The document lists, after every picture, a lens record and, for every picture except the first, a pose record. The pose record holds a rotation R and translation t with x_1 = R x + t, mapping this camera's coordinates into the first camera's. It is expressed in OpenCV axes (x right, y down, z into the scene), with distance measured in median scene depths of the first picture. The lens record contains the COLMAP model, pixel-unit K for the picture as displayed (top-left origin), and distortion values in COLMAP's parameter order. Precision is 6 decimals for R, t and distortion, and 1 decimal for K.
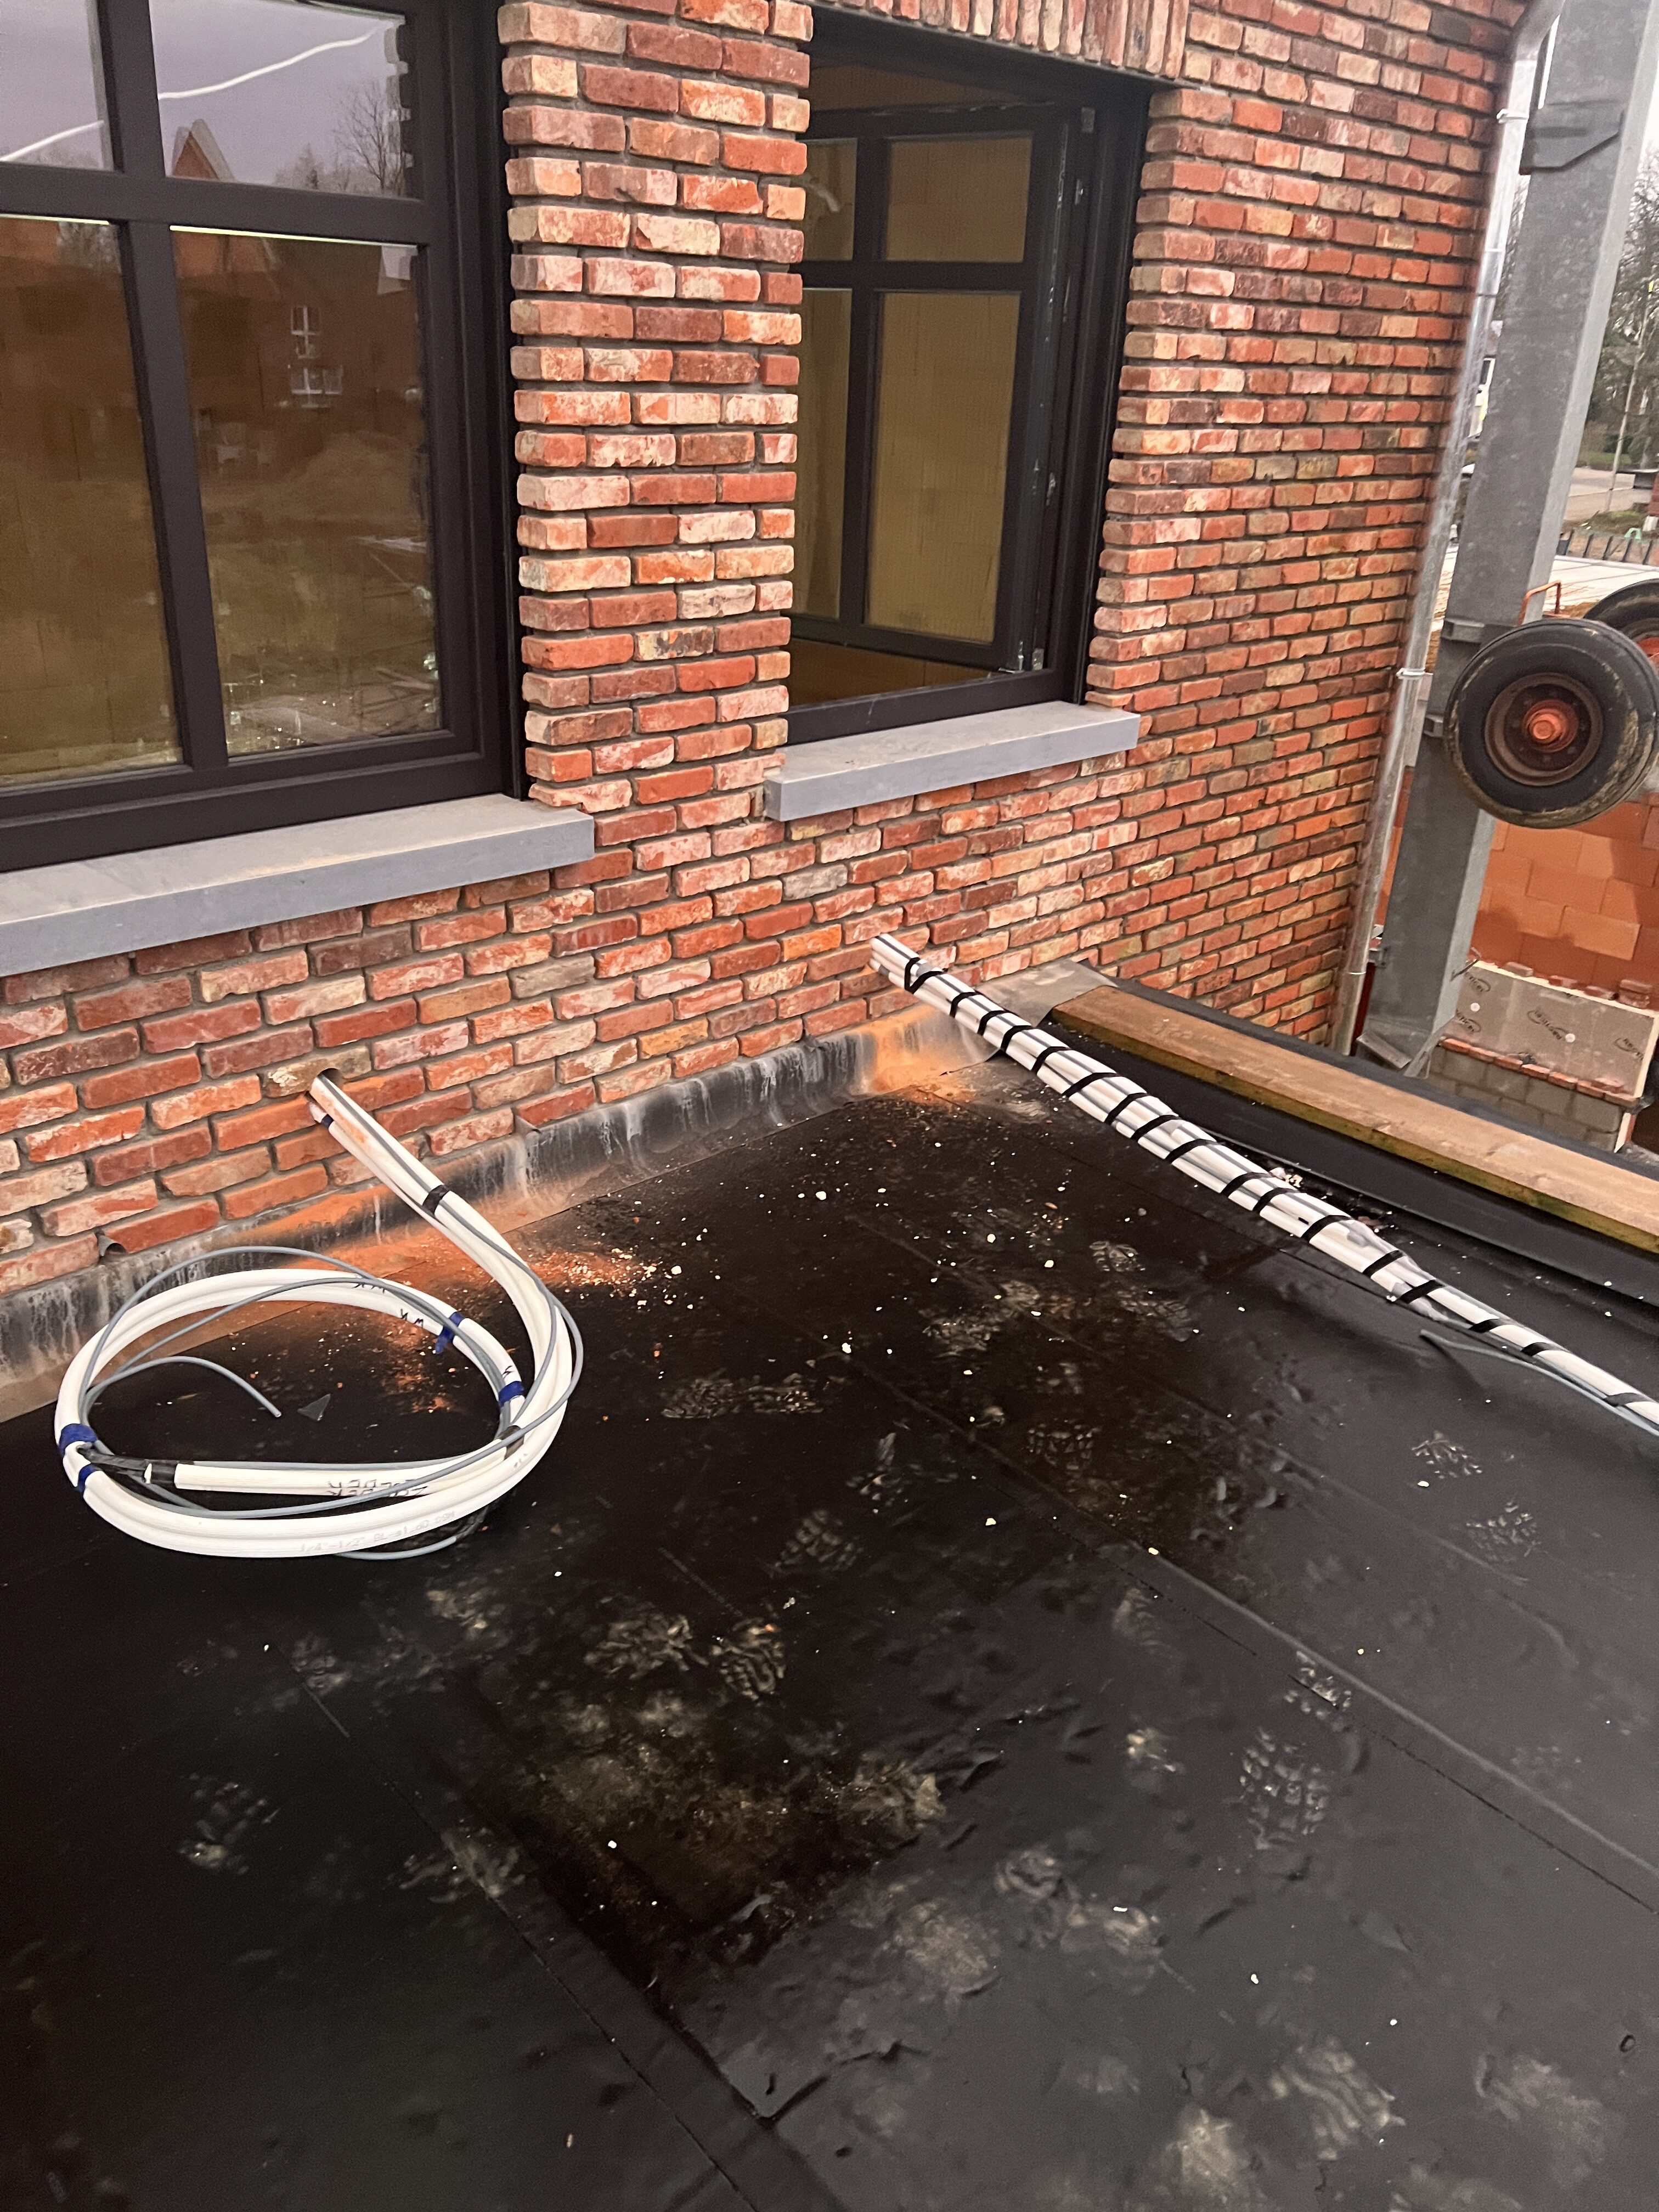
lens RADIAL K [[1663.1, 0, 816.0], [0, 1663.1, 1097.0], [0, 0, 1]] dist [0.021372, -0.025999]
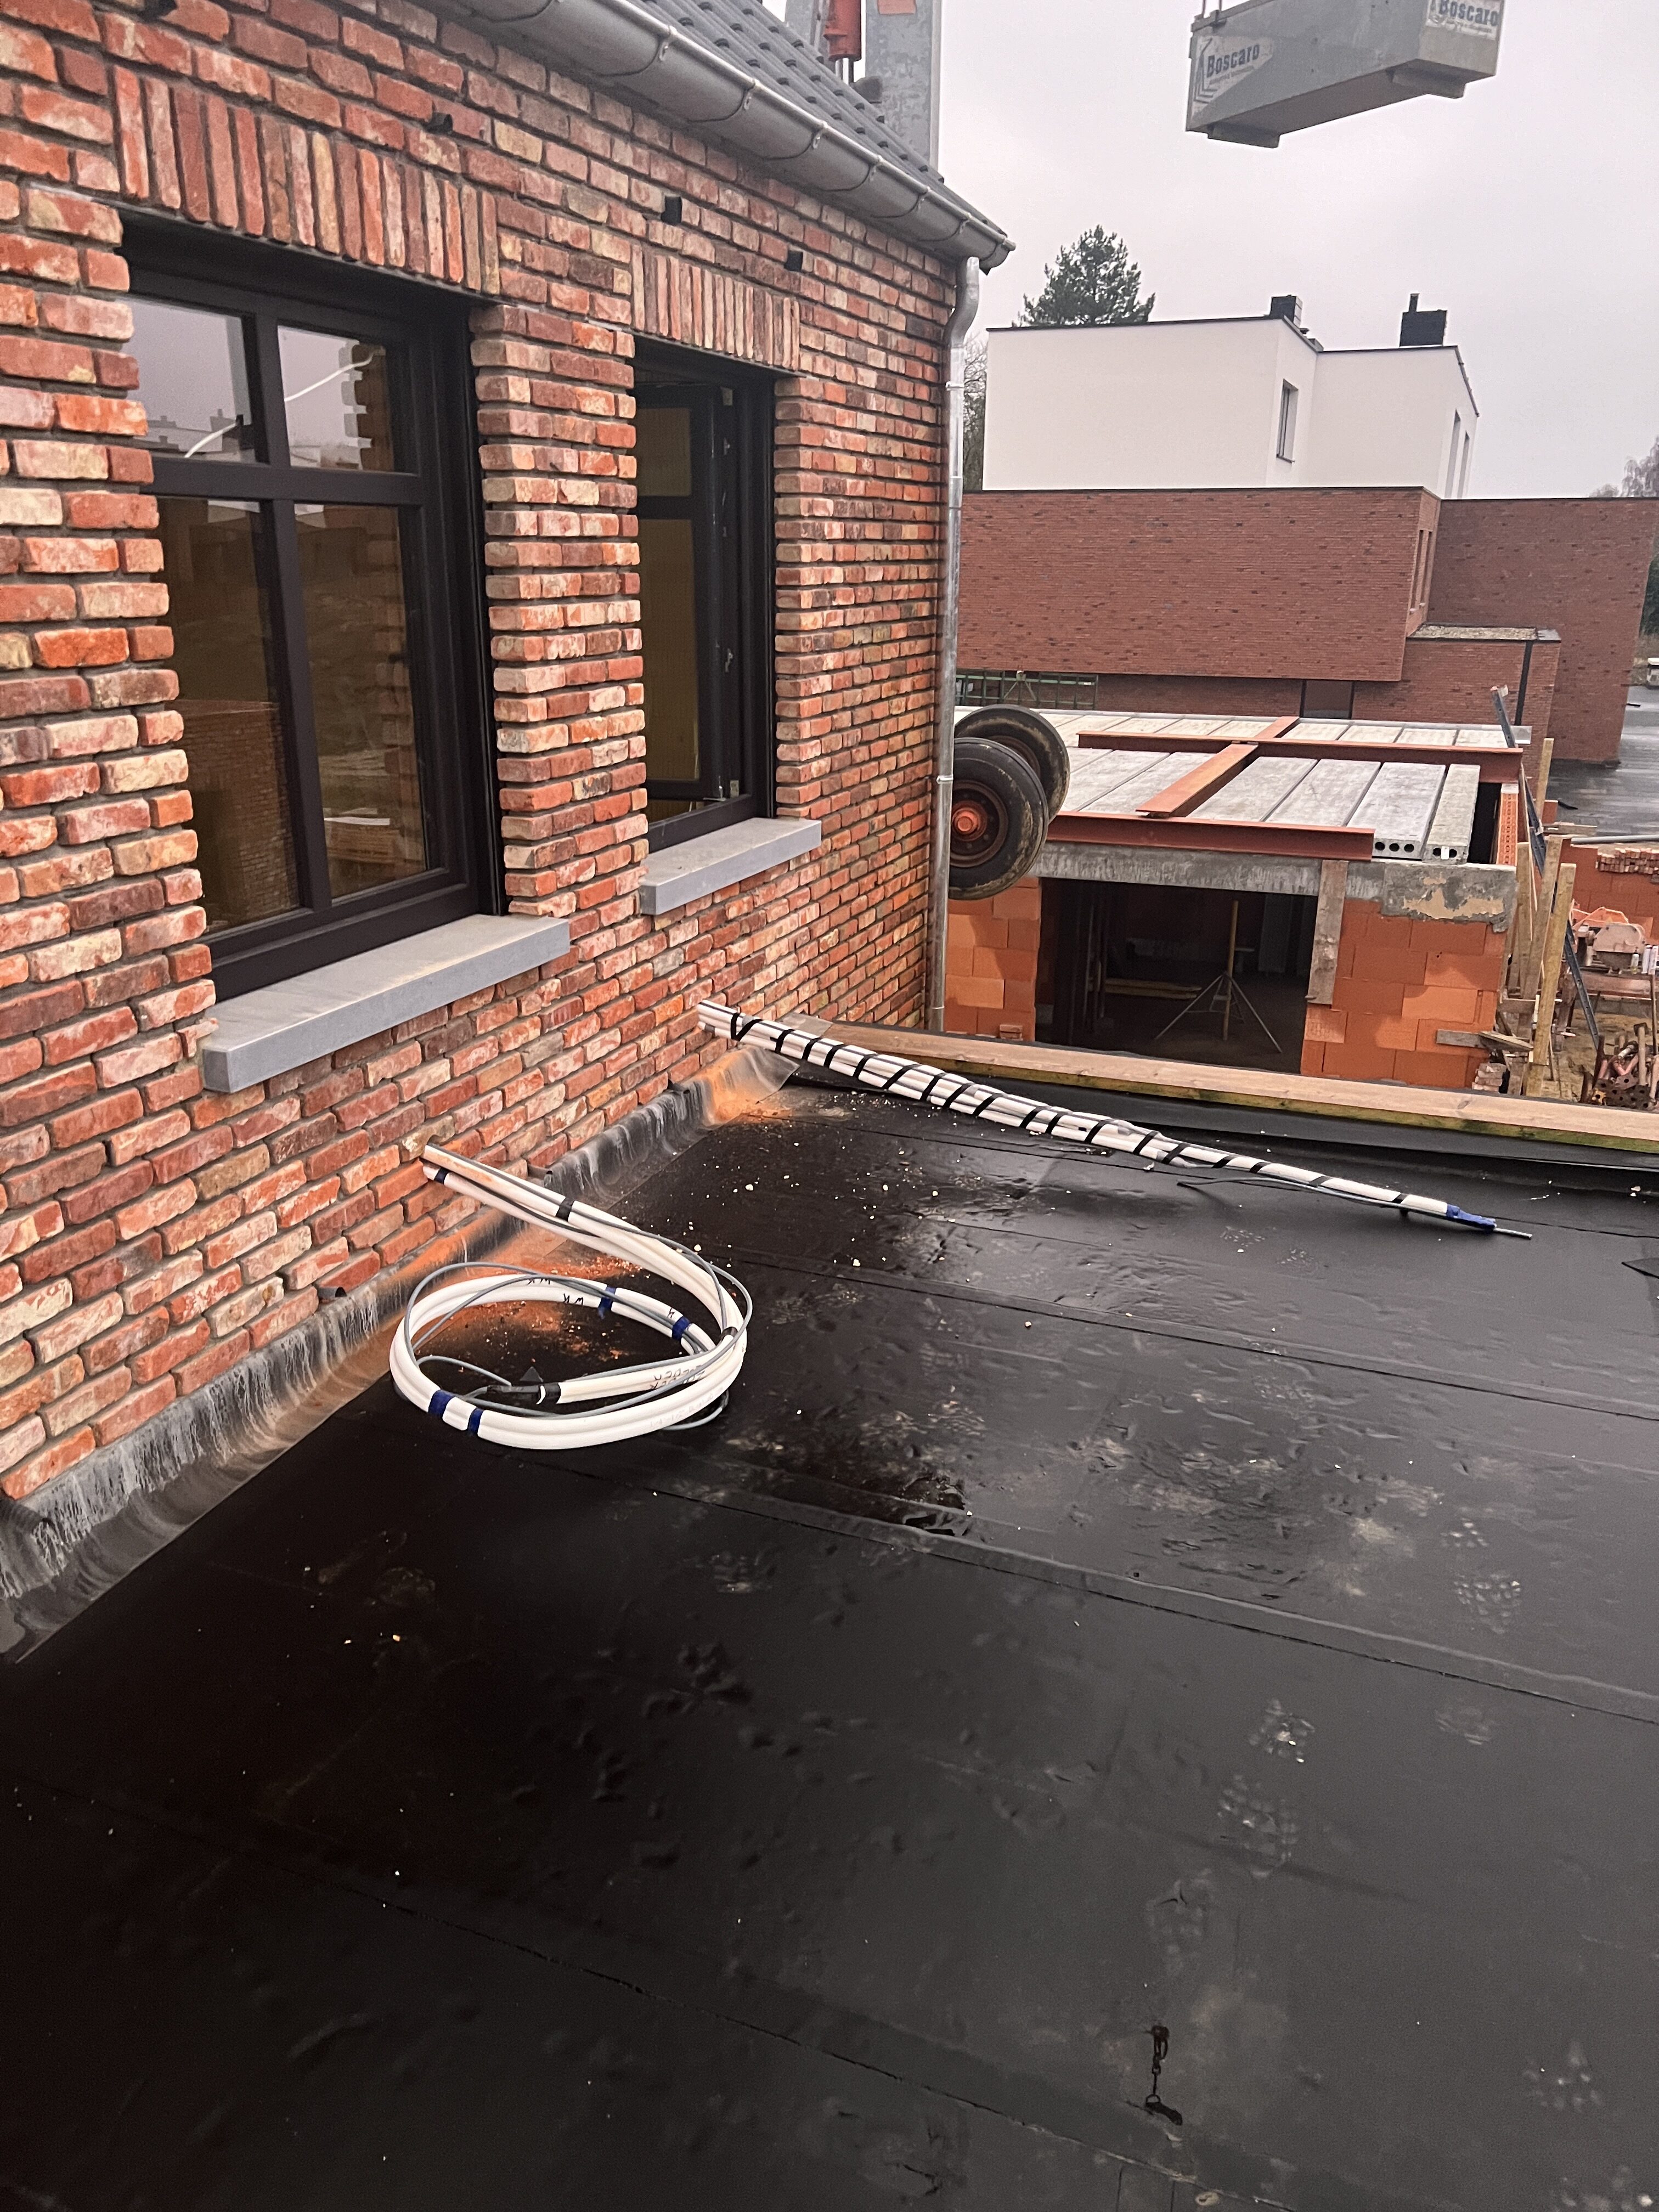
lens RADIAL K [[1663.1, 0, 831.5], [0, 1663.1, 1113.2], [0, 0, 1]] dist [0.021372, -0.025999]
pose [[0.899836, -0.173227, 0.400360, -0.471406], [0.208357, 0.976991, -0.045572, 0.078196], [-0.383254, 0.124425, 0.915224, -0.240975]]
